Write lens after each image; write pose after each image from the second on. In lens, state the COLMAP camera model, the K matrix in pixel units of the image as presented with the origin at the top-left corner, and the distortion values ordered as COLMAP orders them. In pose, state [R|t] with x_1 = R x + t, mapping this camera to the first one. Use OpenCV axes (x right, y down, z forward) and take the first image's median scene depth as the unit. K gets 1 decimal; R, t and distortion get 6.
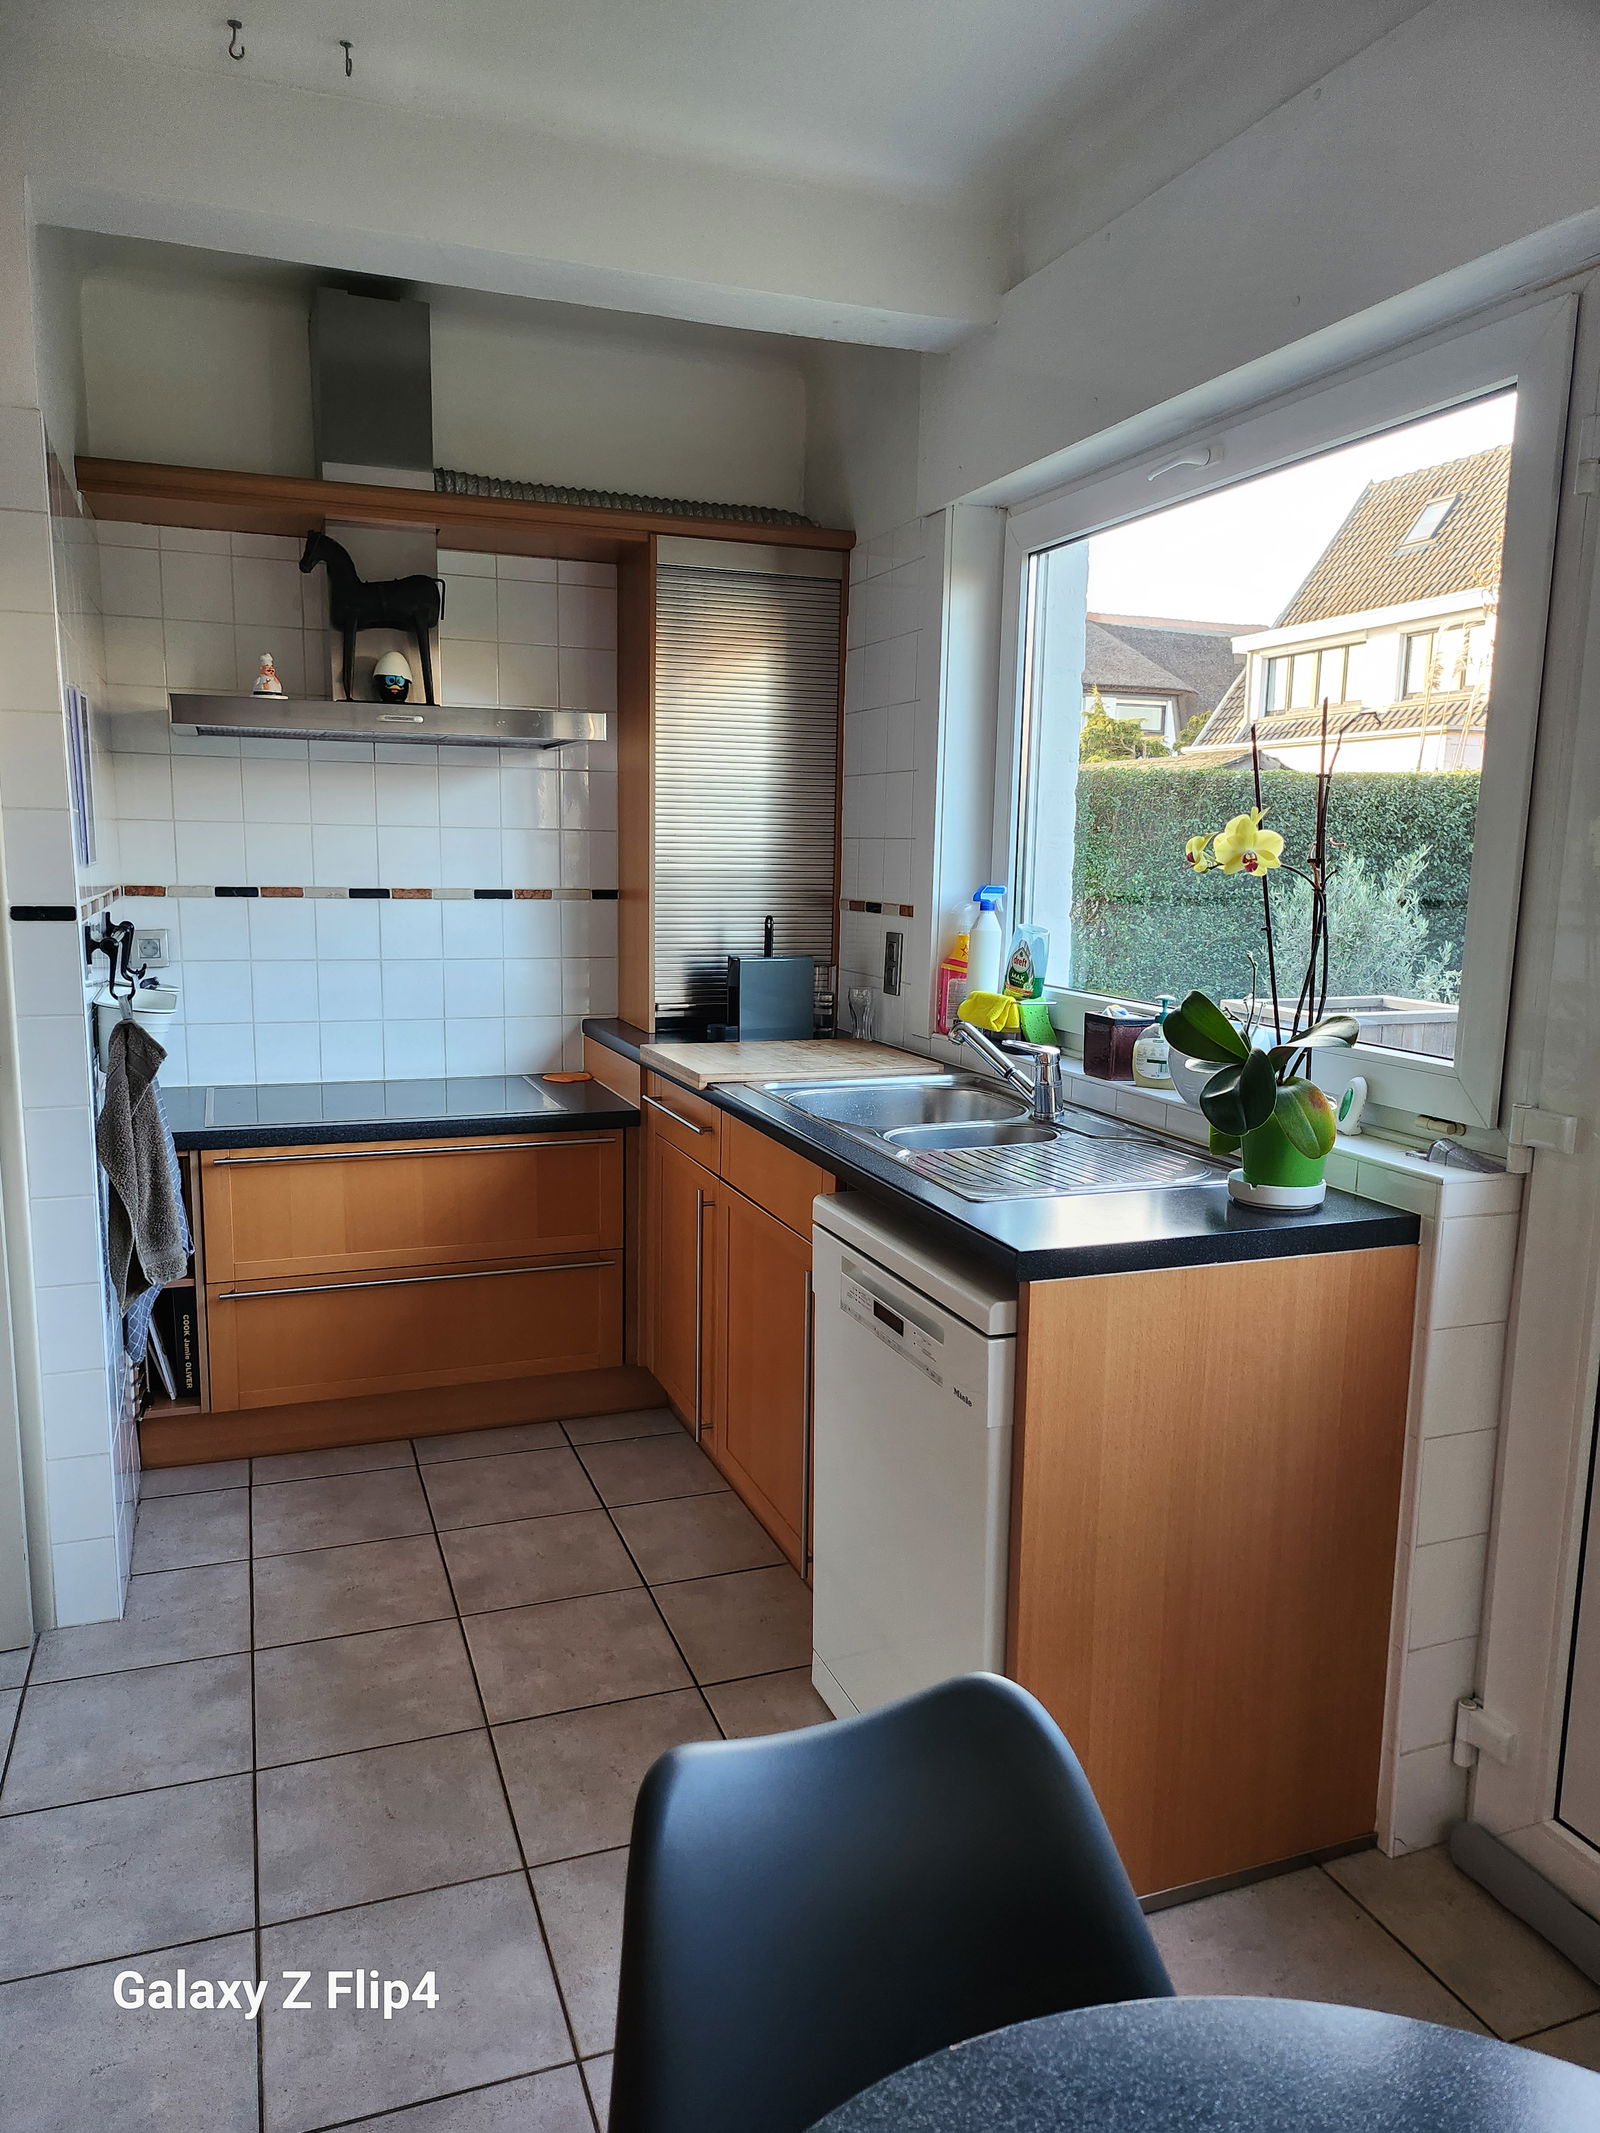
lens RADIAL K [[1500.0, 0, 800.0], [0, 1500.0, 1066.5], [0, 0, 1]] dist [0.063986, -0.064634]
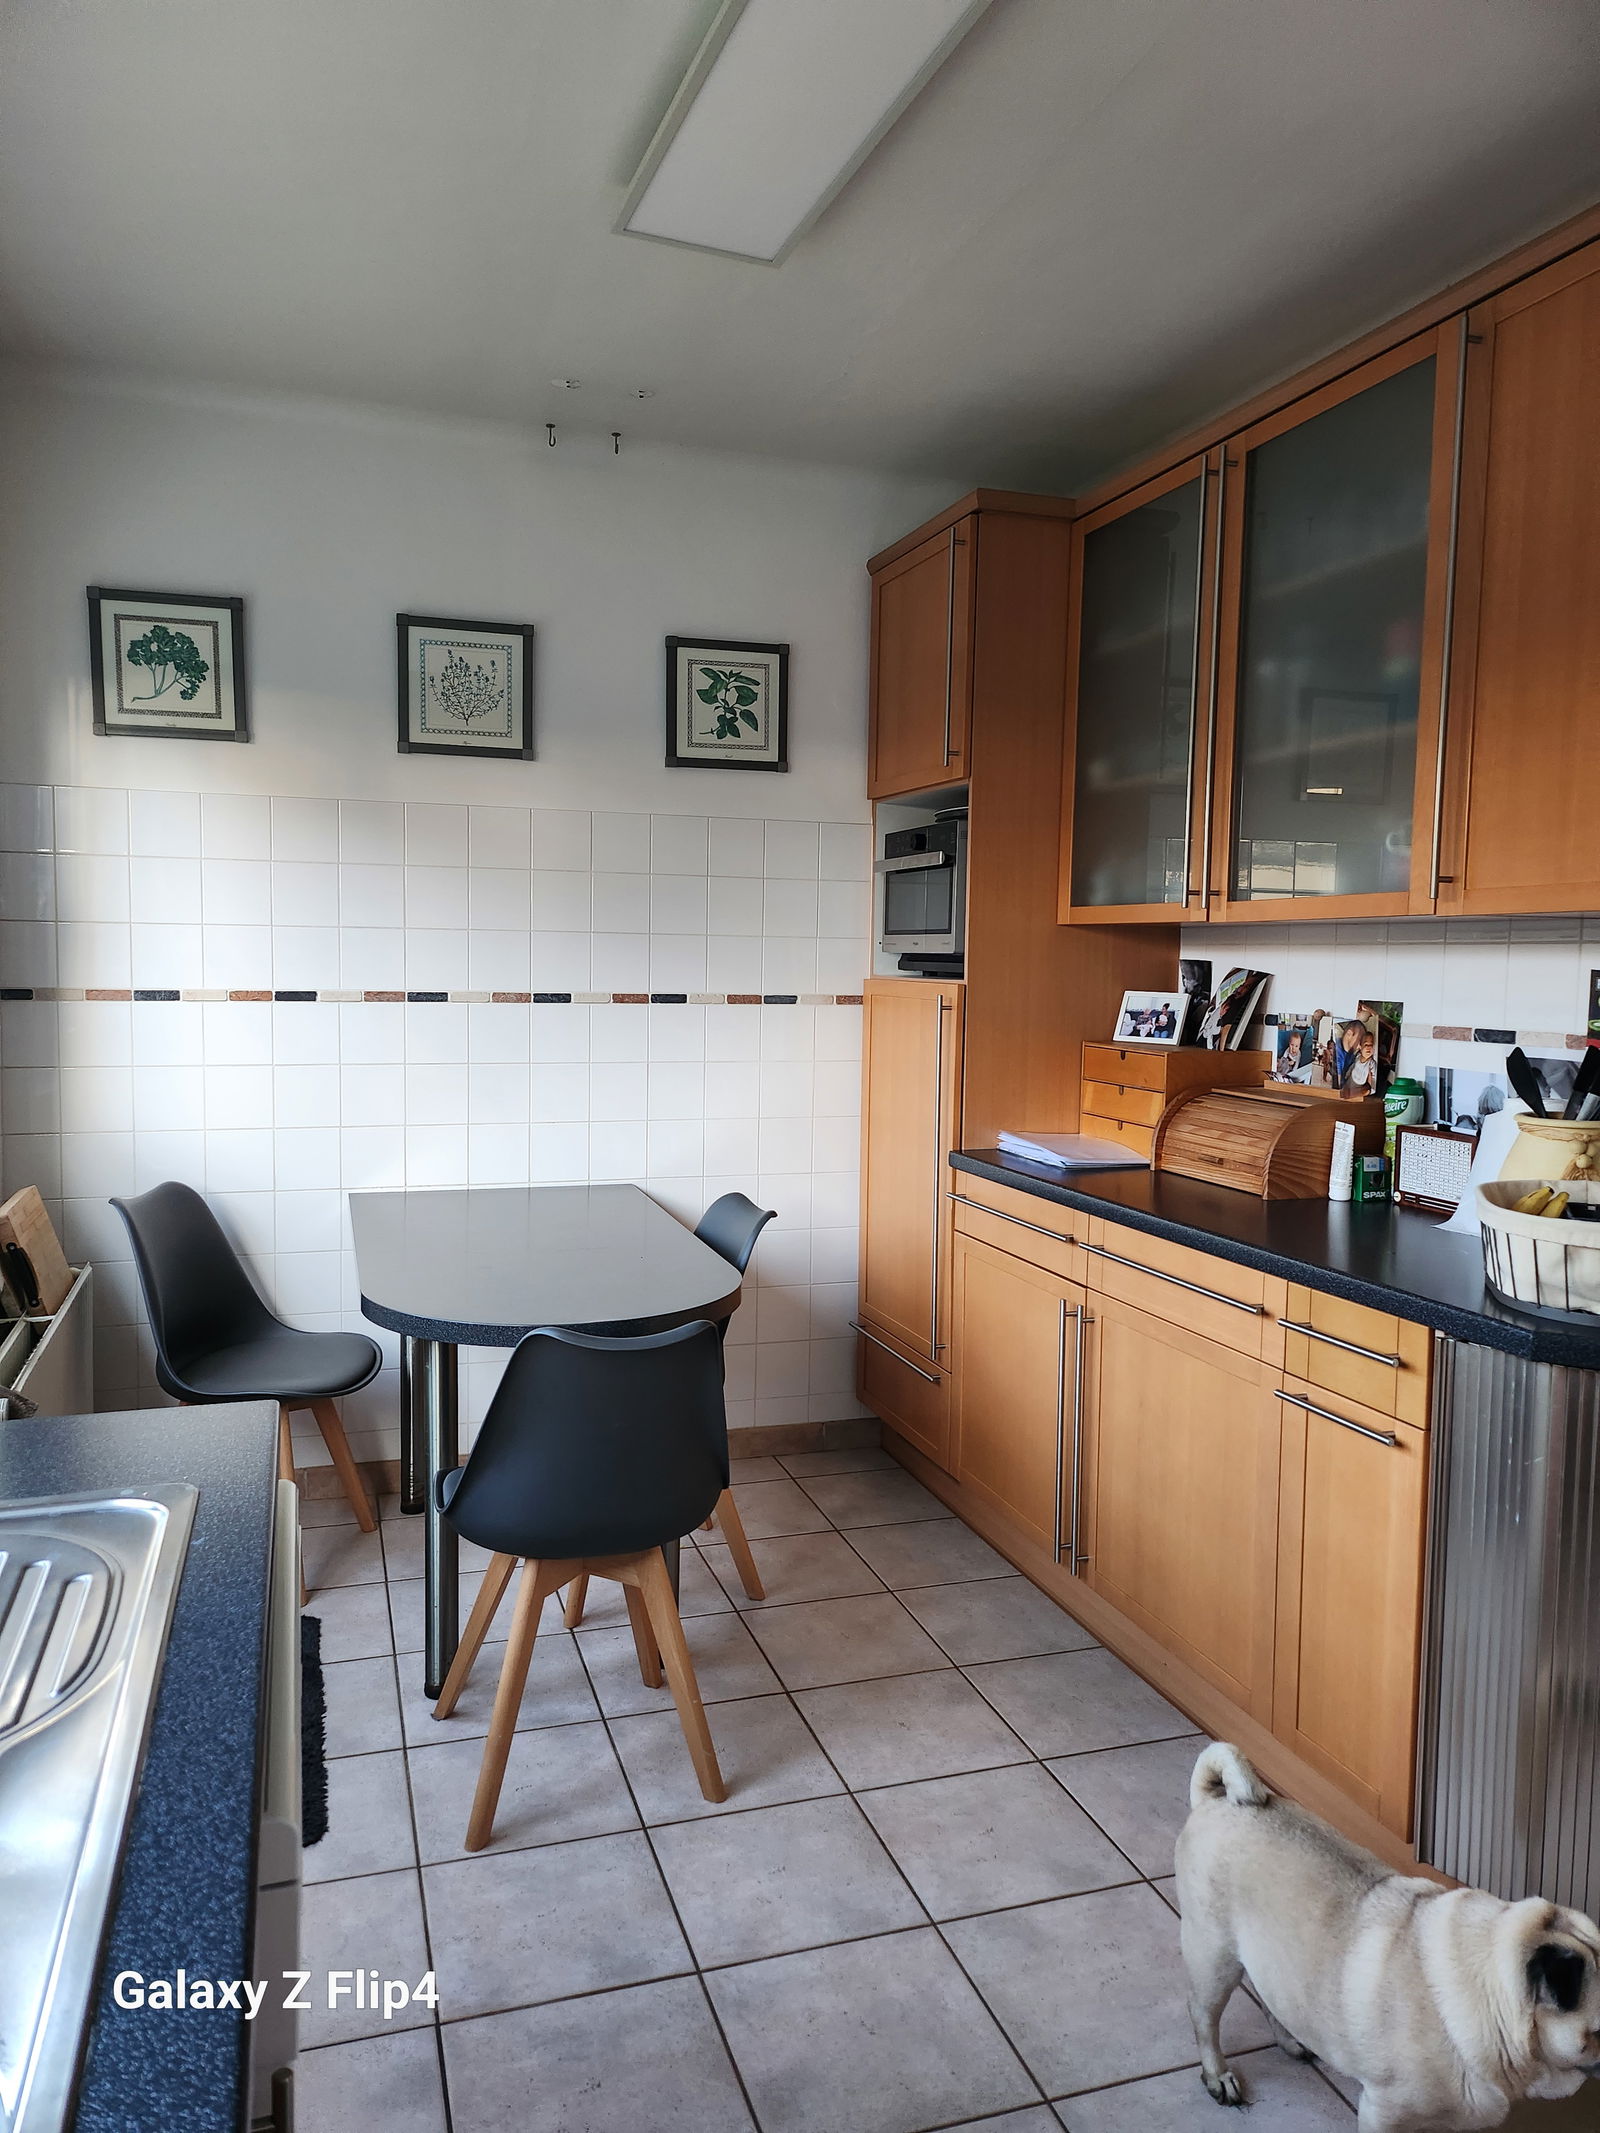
lens RADIAL K [[1511.2, 0, 800.0], [0, 1511.2, 1066.5], [0, 0, 1]] dist [0.000110, 0.001402]
pose [[0.999181, 0.002470, -0.040381, -0.208821], [-0.005265, 0.997585, -0.069249, 0.007844], [0.040112, 0.069405, 0.996782, -0.077306]]
